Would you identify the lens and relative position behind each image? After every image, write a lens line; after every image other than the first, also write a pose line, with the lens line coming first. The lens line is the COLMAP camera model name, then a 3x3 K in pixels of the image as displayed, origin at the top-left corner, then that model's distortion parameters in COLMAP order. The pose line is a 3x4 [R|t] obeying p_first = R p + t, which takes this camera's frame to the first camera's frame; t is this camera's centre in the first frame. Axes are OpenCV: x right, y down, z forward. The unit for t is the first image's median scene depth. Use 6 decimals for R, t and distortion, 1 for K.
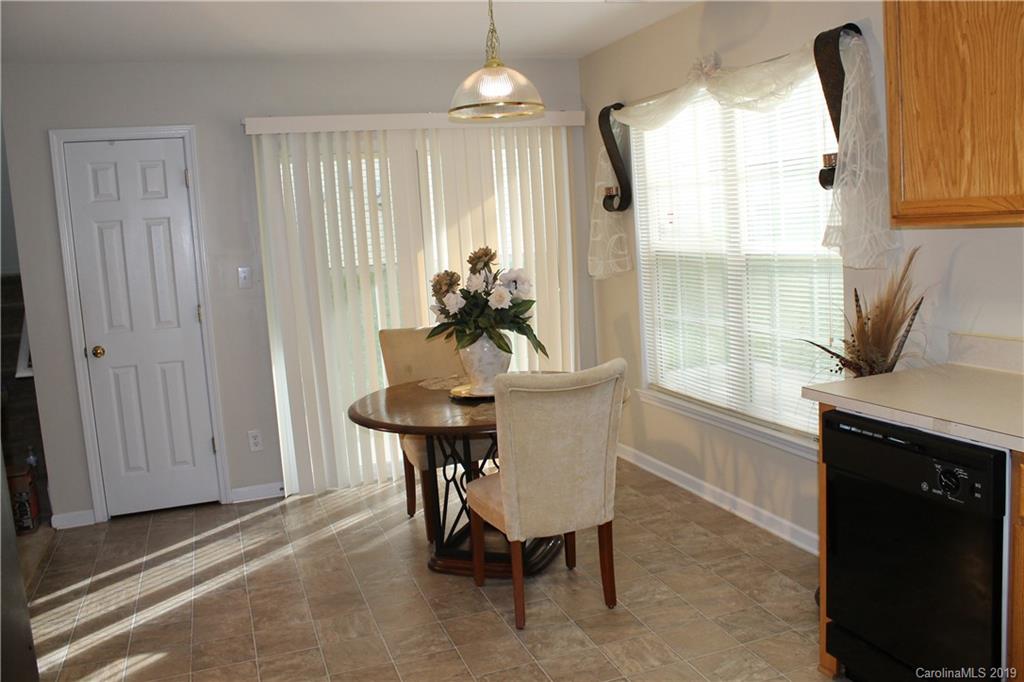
lens RADIAL K [[864.4, 0, 512.8], [0, 864.4, 343.8], [0, 0, 1]] dist [-0.158510, 0.103012]
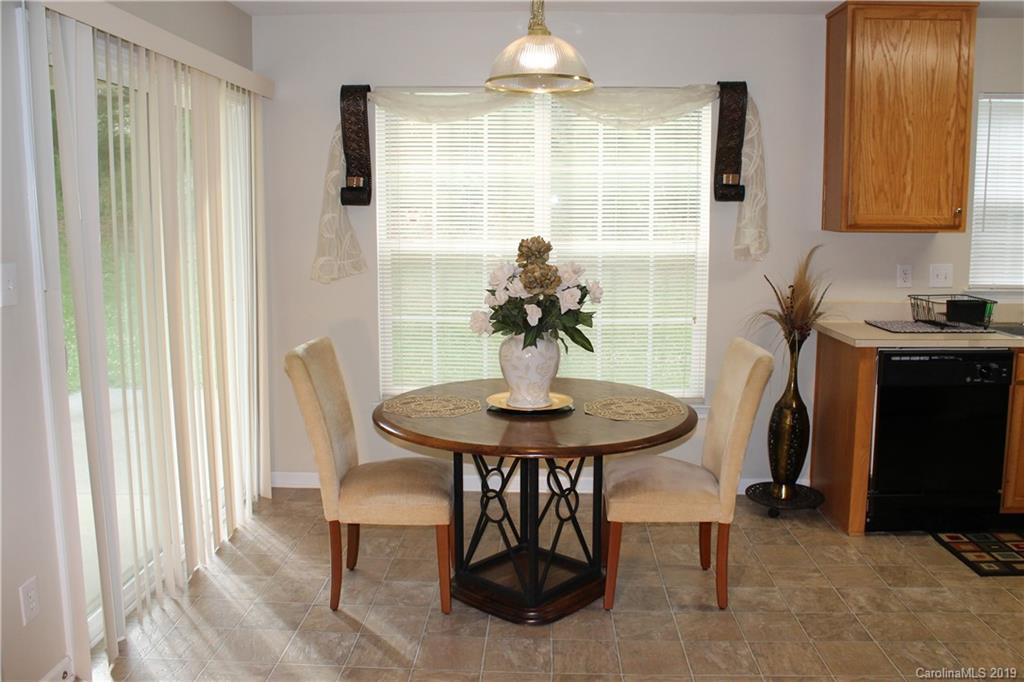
lens RADIAL K [[864.4, 0, 514.6], [0, 864.4, 338.4], [0, 0, 1]] dist [-0.158510, 0.103012]
pose [[0.376944, -0.071645, 0.923461, -1.333455], [0.101926, 0.994157, 0.035525, -0.067649], [-0.920611, 0.080734, 0.382044, 1.084025]]
